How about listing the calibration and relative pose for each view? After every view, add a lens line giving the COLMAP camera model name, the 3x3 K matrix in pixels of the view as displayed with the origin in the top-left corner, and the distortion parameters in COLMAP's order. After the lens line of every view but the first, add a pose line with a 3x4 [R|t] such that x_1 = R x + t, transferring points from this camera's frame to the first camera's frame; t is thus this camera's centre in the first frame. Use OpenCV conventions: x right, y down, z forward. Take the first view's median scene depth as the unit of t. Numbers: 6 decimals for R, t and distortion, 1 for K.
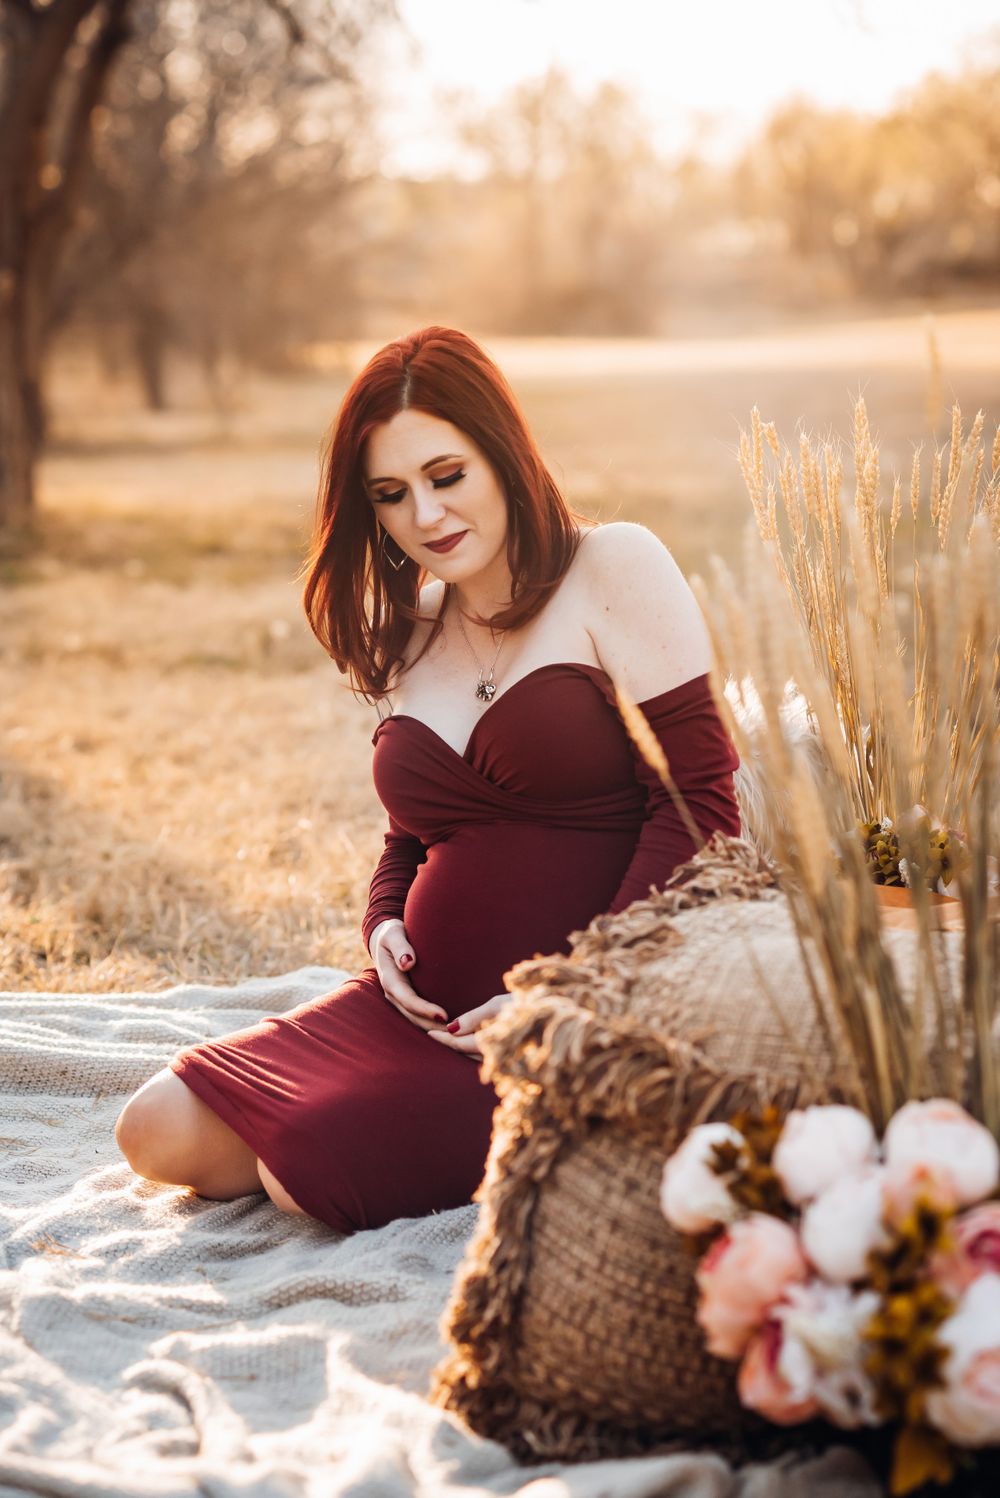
lens RADIAL K [[3679.3, 0, 499.3], [0, 3679.3, 749.6], [0, 0, 1]] dist [0.178839, 0.000000]
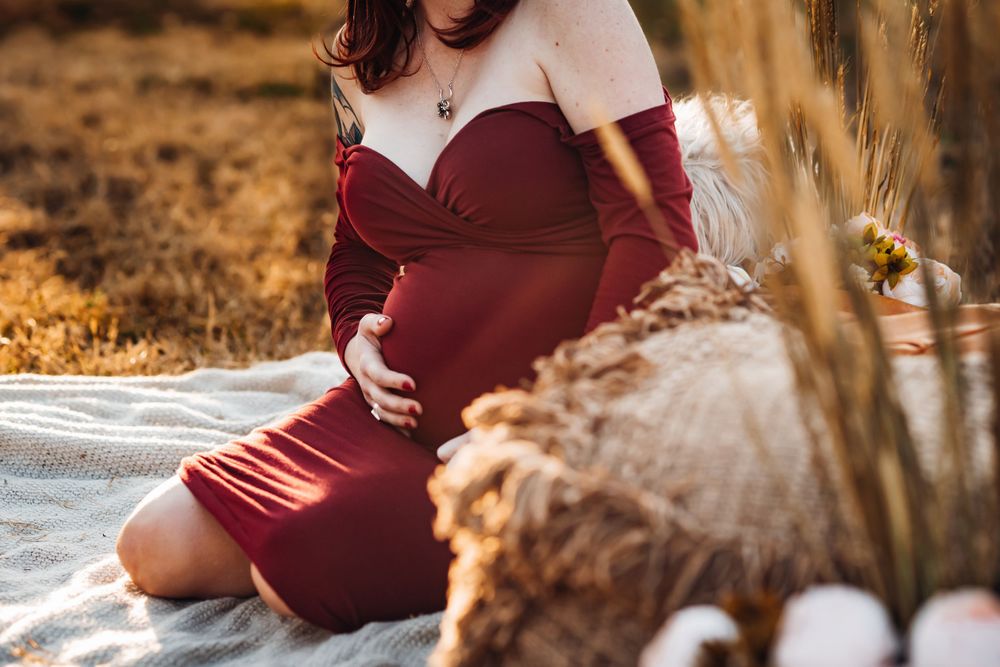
lens RADIAL K [[2456.2, 0, 502.1], [0, 2456.2, 333.2], [0, 0, 1]] dist [0.178839, 0.000000]
pose [[0.999983, -0.005841, 0.000380, 0.009289], [0.005797, 0.997271, 0.073597, -0.003678], [-0.000809, -0.073594, 0.997288, 0.323476]]
